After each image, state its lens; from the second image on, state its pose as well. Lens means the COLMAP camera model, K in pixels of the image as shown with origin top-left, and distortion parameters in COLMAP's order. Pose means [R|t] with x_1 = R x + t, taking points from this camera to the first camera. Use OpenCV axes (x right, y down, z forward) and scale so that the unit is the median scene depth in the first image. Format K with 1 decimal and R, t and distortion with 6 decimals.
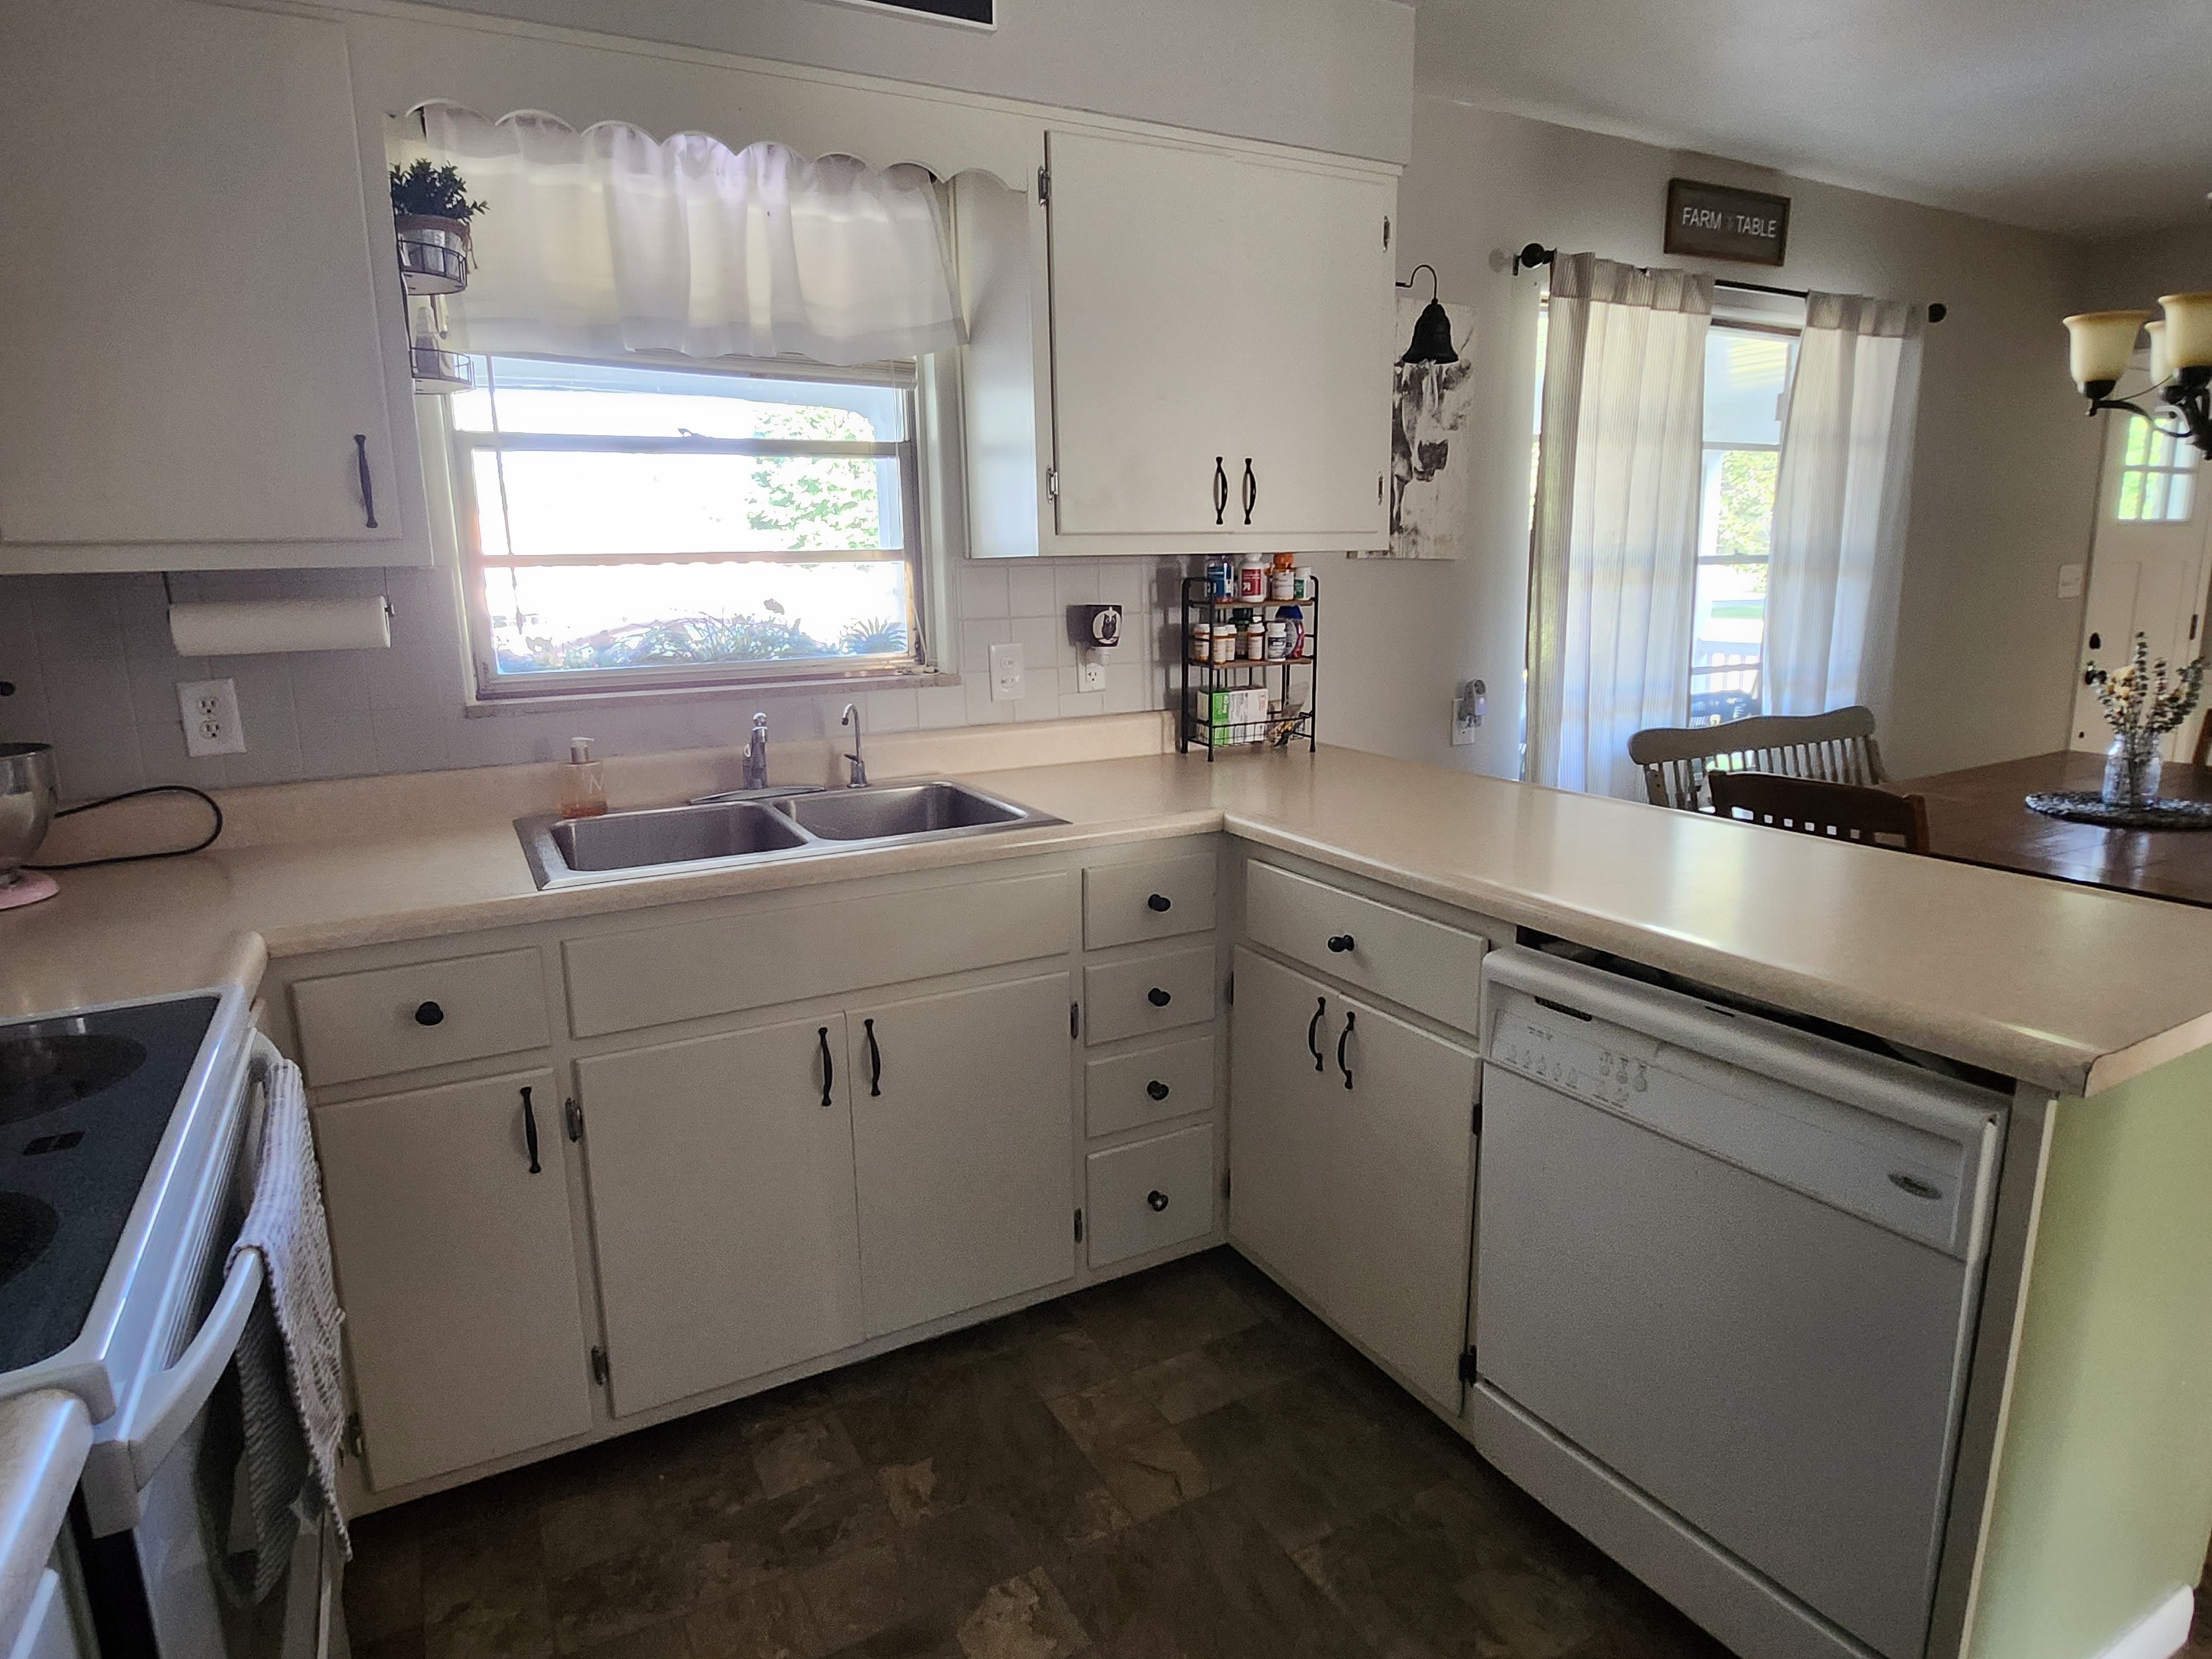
lens RADIAL K [[1277.2, 0, 1112.8], [0, 1277.2, 821.6], [0, 0, 1]] dist [-0.012516, -0.001251]
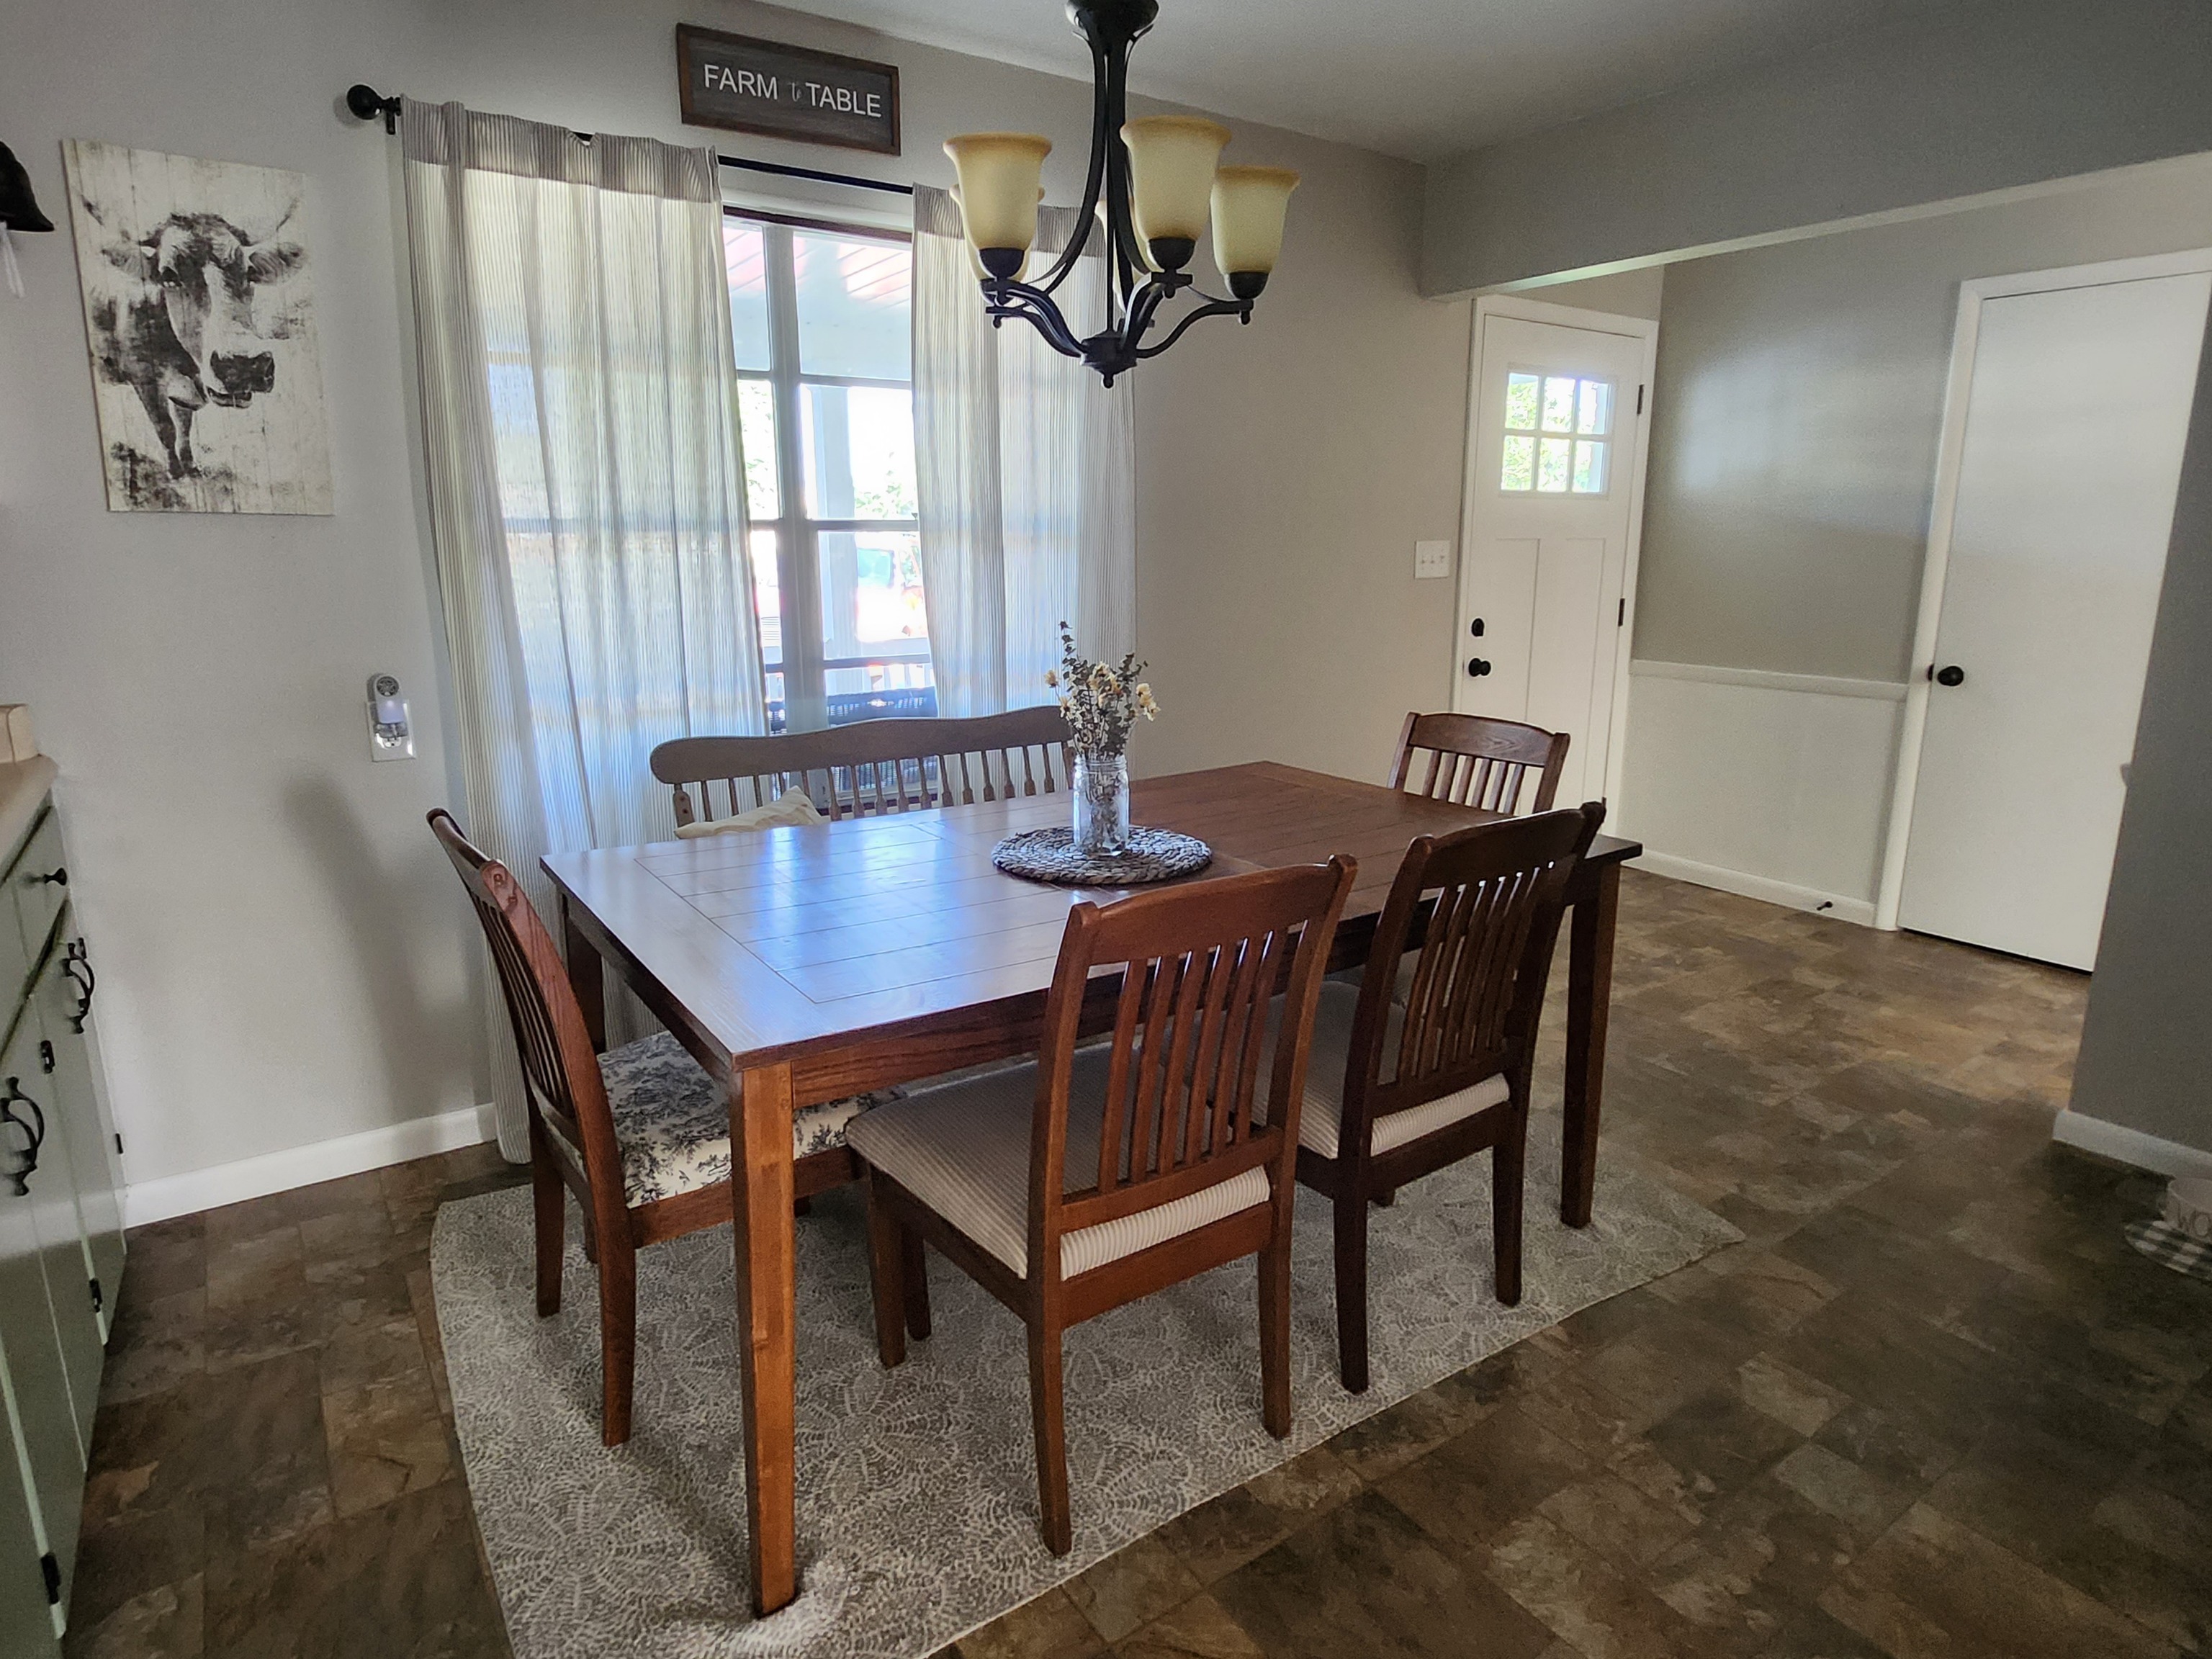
lens RADIAL K [[1277.2, 0, 1109.3], [0, 1277.2, 821.0], [0, 0, 1]] dist [-0.012516, -0.001251]
pose [[0.994652, -0.005892, 0.103117, 0.477181], [0.003873, 0.999797, 0.019765, -0.029248], [-0.103213, -0.019260, 0.994473, 0.153979]]
